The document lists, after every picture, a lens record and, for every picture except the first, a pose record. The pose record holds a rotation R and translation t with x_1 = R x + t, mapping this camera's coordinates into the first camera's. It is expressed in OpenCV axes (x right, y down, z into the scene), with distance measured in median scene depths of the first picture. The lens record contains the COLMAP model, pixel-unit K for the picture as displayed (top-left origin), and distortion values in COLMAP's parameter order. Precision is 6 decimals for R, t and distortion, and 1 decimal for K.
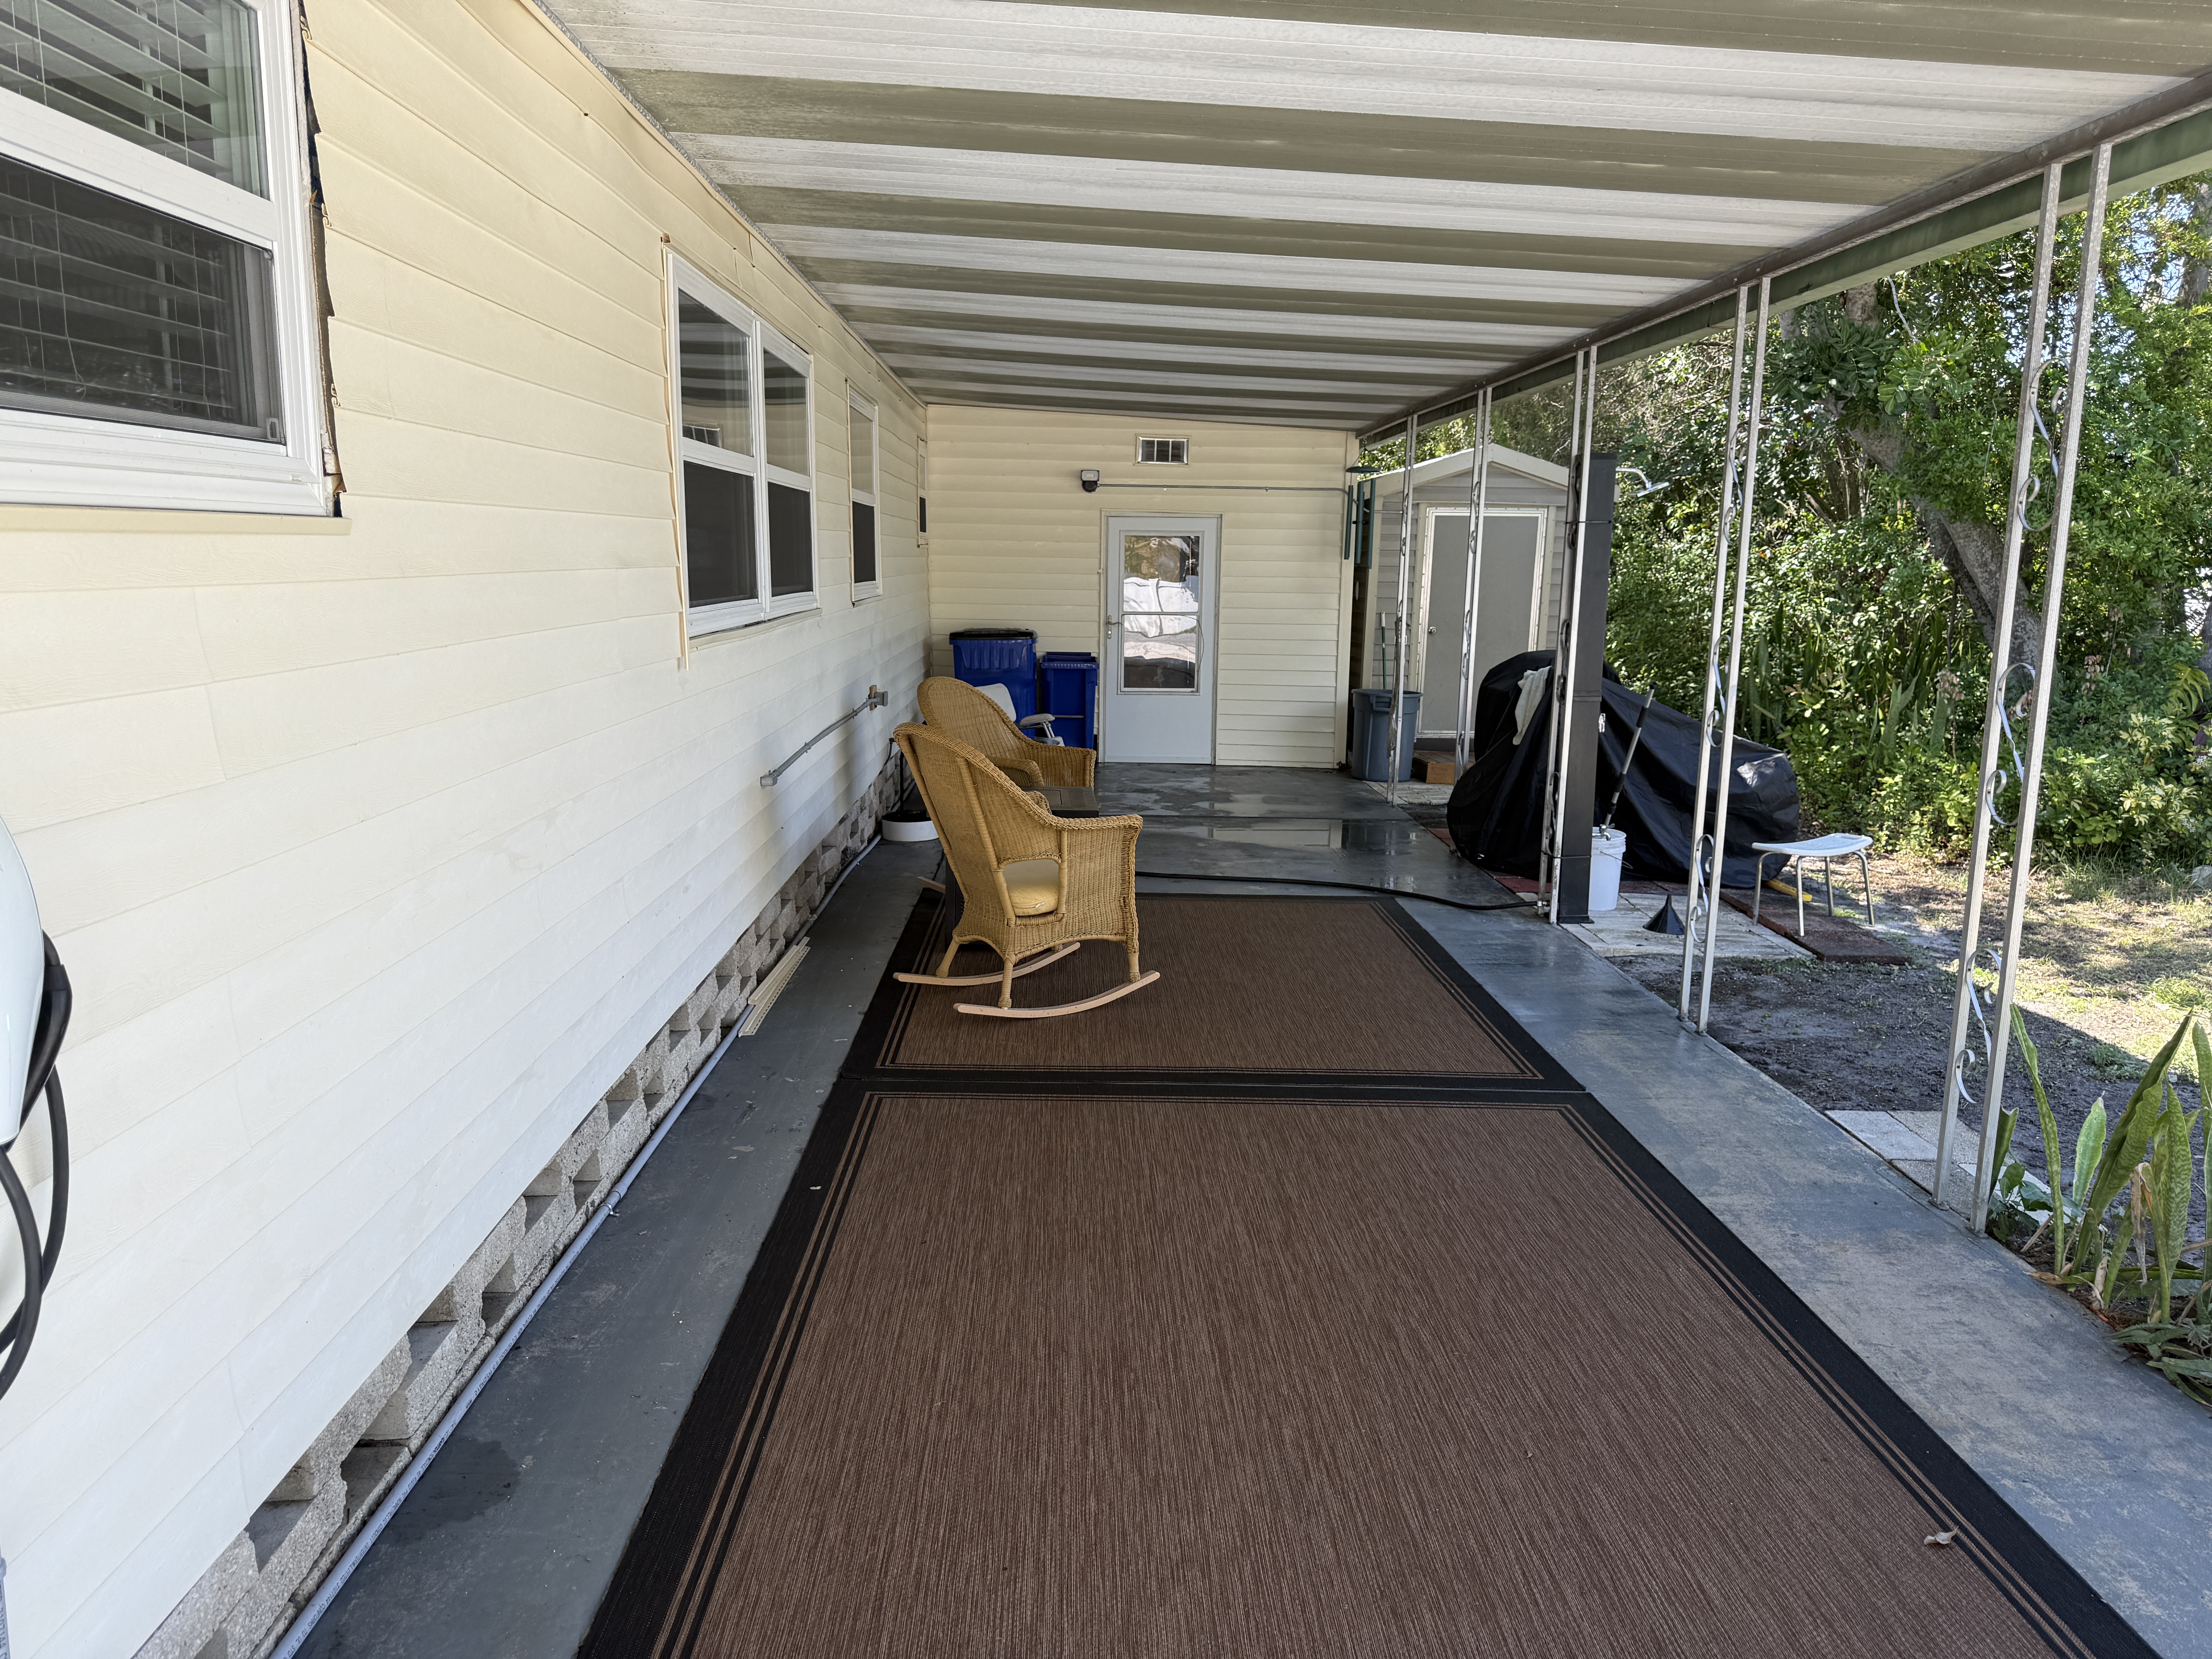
lens RADIAL K [[1552.2, 0, 1110.9], [0, 1552.2, 843.9], [0, 0, 1]] dist [0.088885, -0.150295]
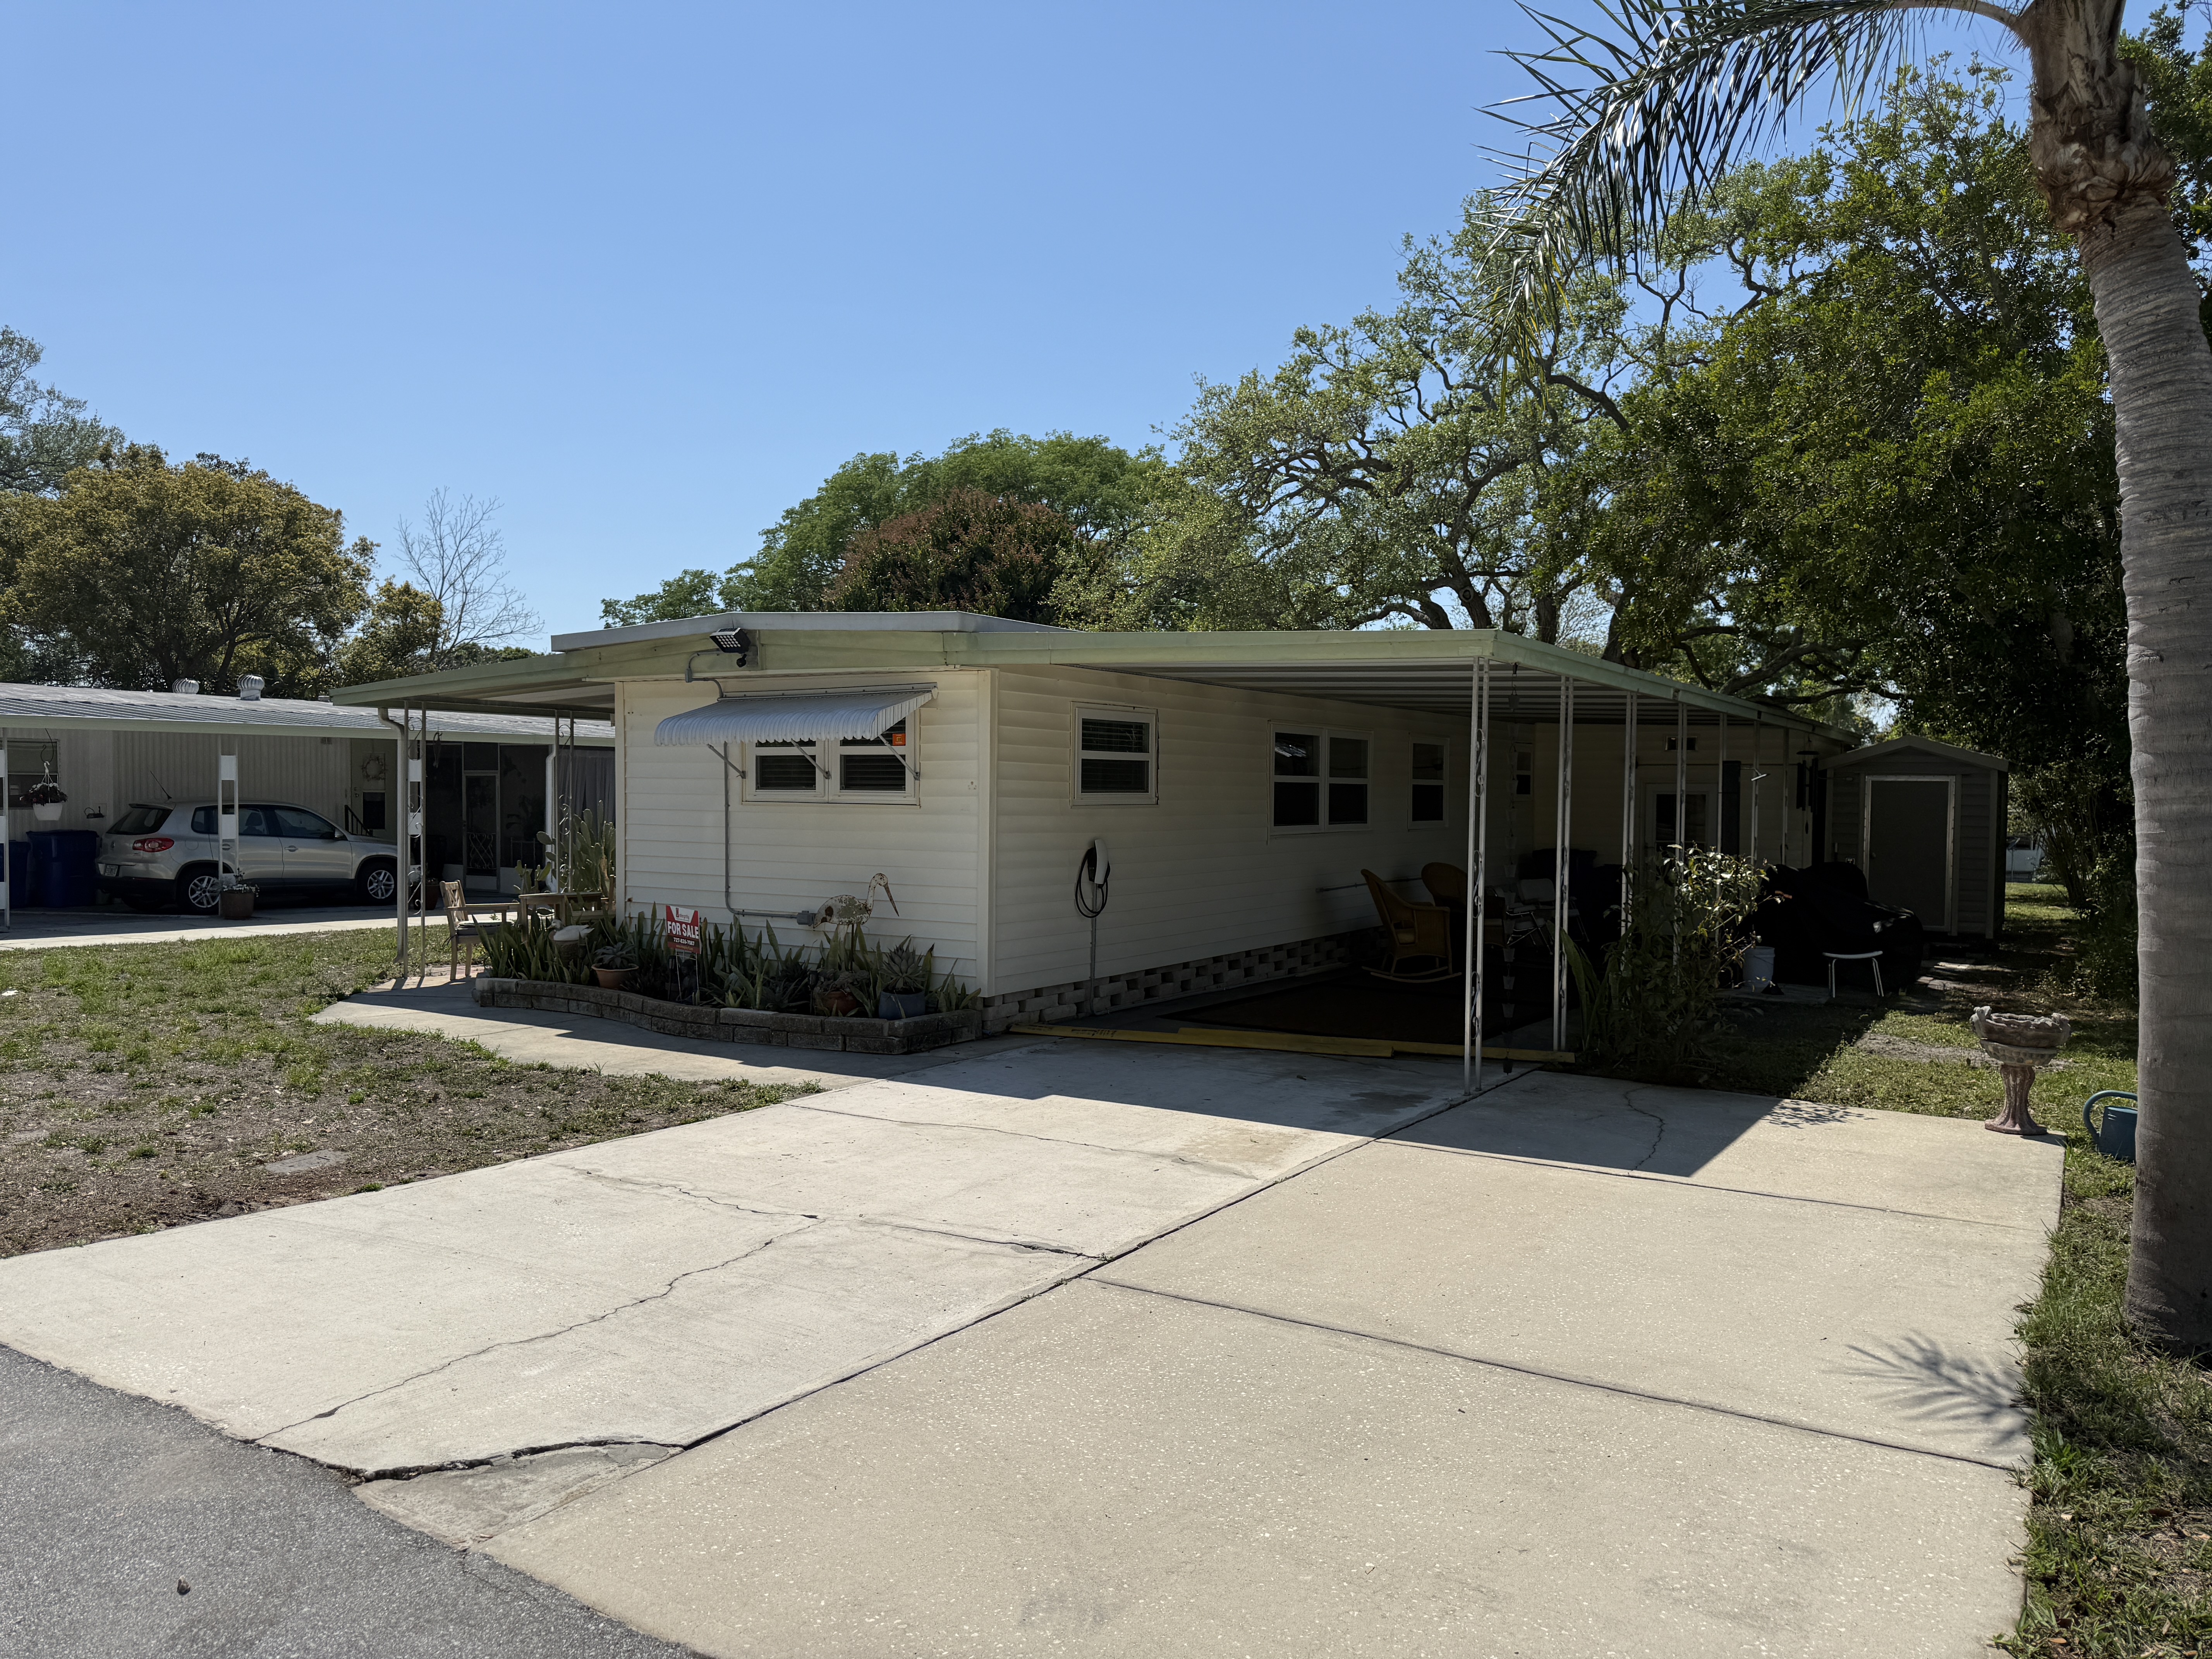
lens RADIAL K [[1554.4, 0, 1103.9], [0, 1554.4, 840.8], [0, 0, 1]] dist [0.082397, -0.135329]
pose [[0.830956, 0.010266, -0.556243, 0.687403], [-0.097591, 0.987016, -0.127572, 0.180400], [0.547711, 0.160291, 0.821170, -1.024783]]
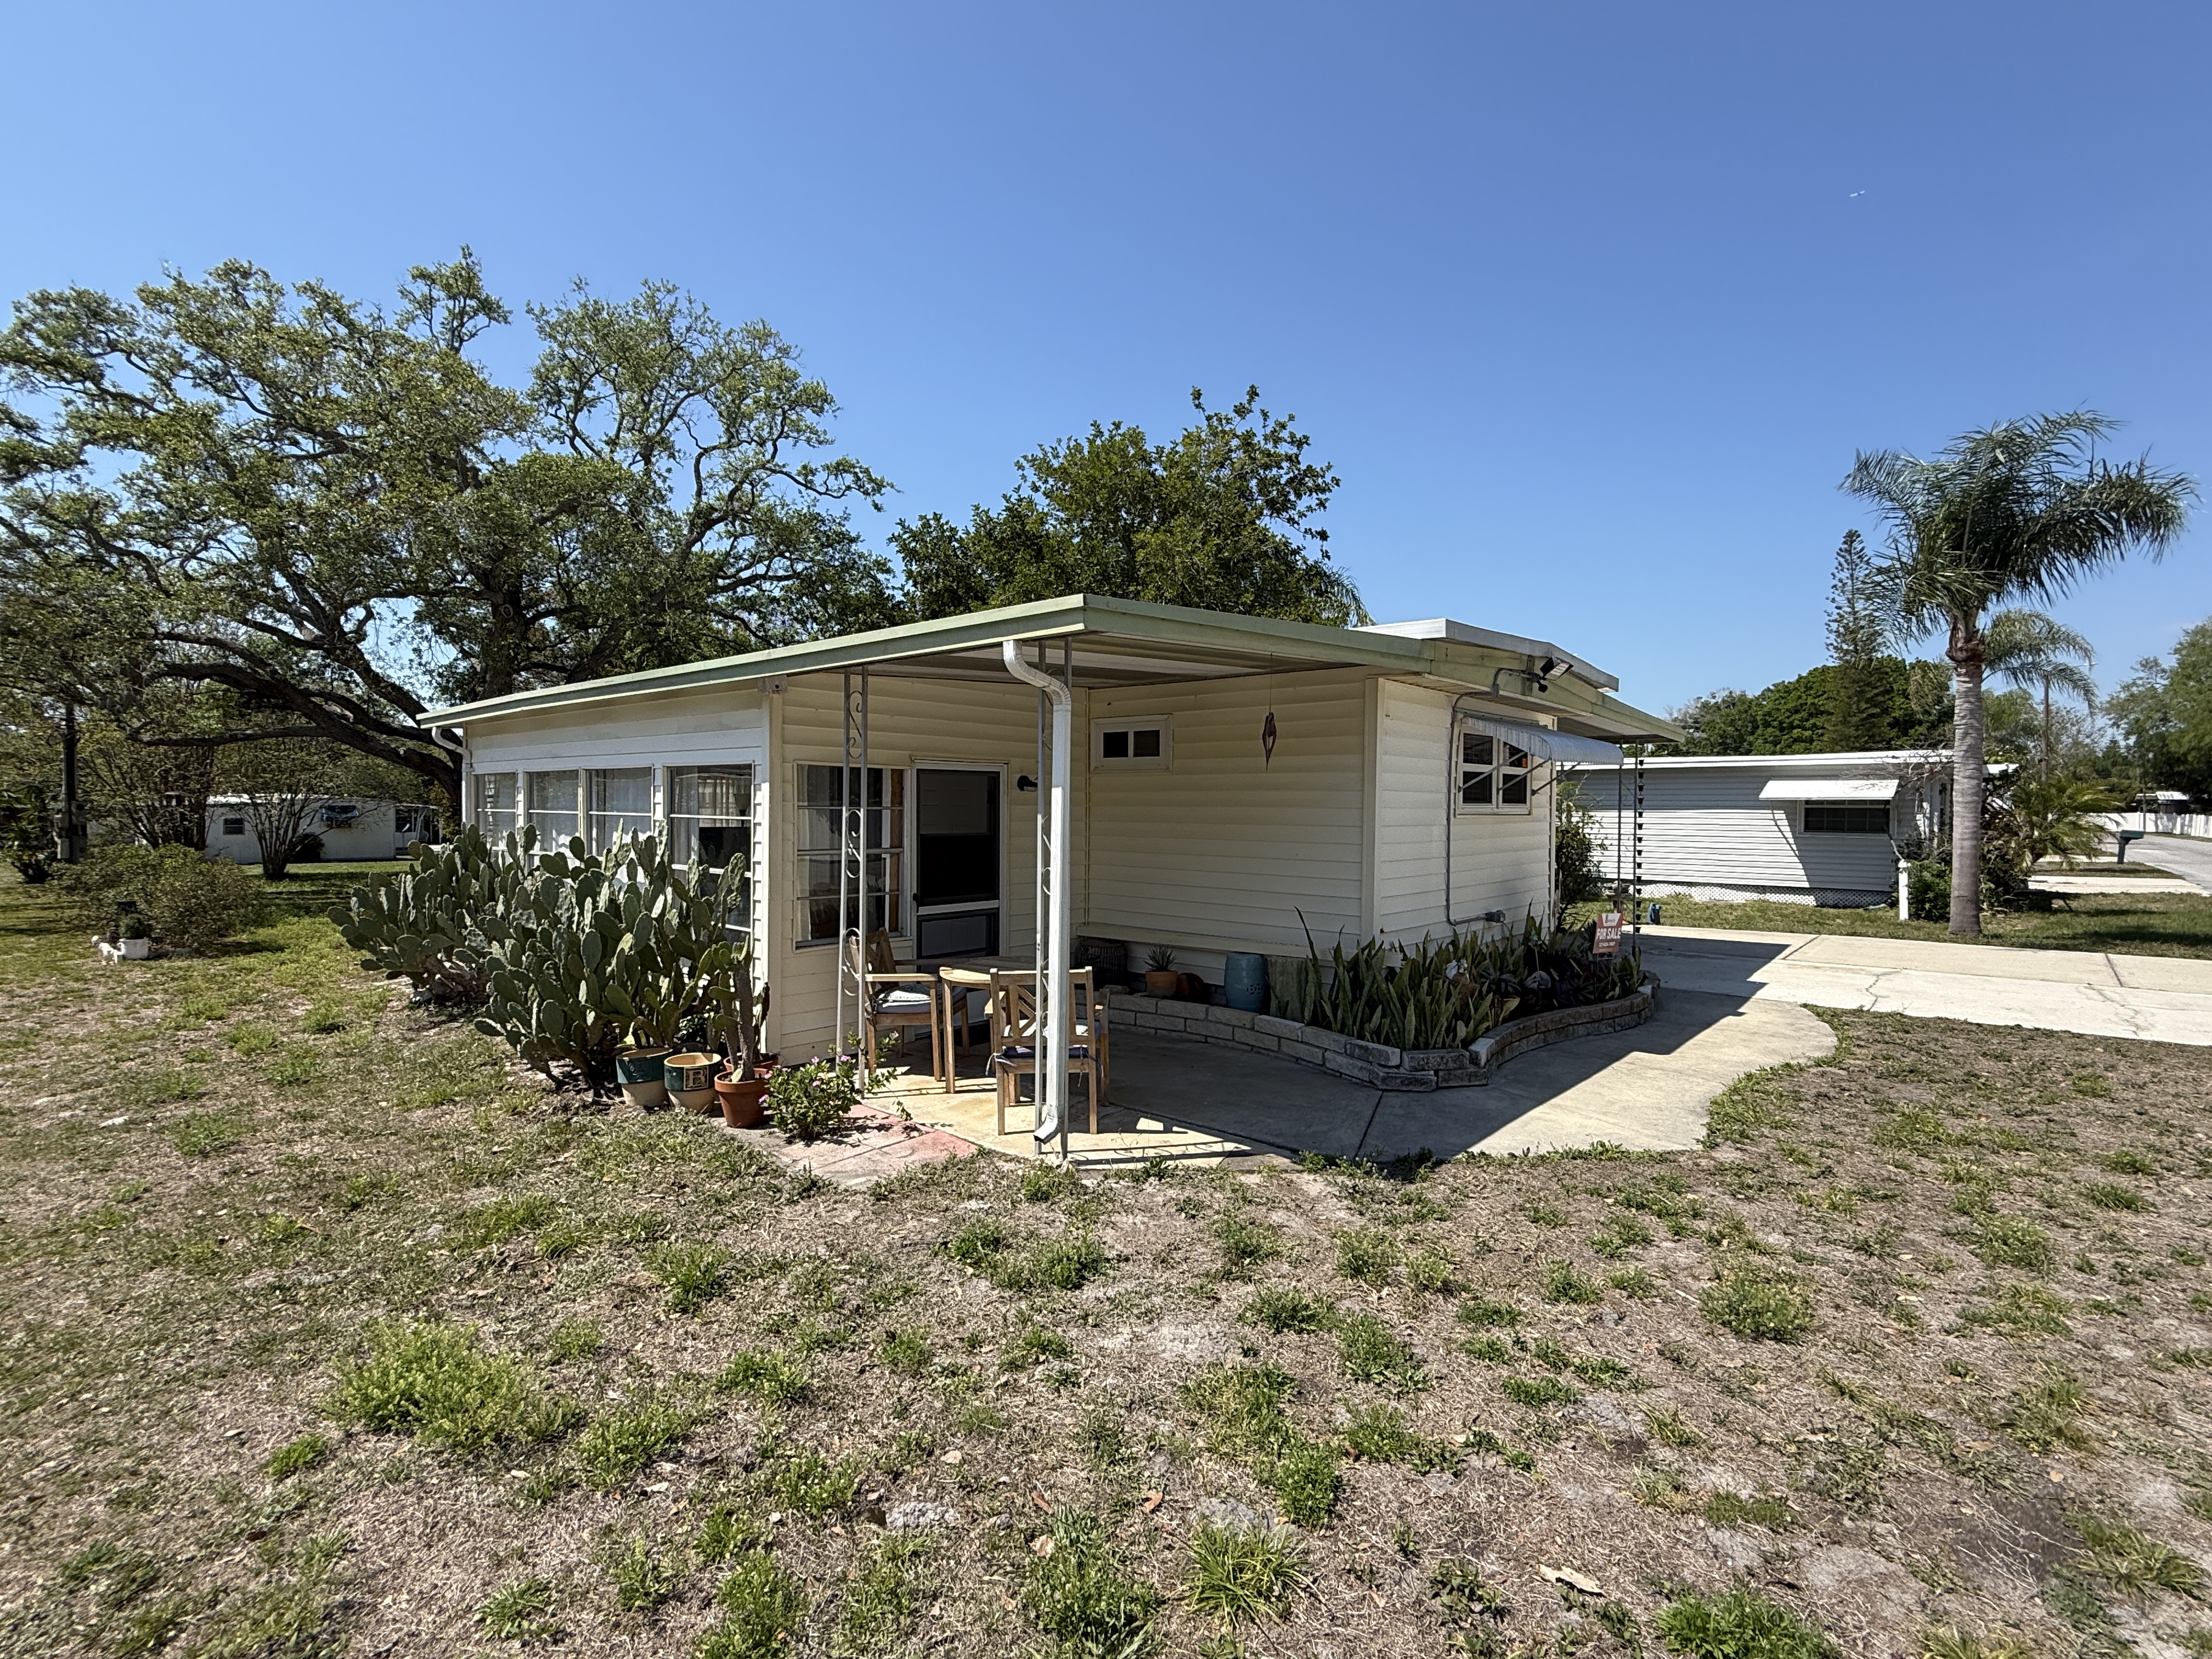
lens RADIAL K [[1025.0, 0, 1109.6], [0, 1025.0, 838.0], [0, 0, 1]] dist [-0.001009, 0.000619]
pose [[0.683006, -0.027425, 0.729898, -1.394084], [0.131743, 0.987531, -0.086174, 0.051526], [-0.718434, 0.155016, 0.678102, -0.437188]]
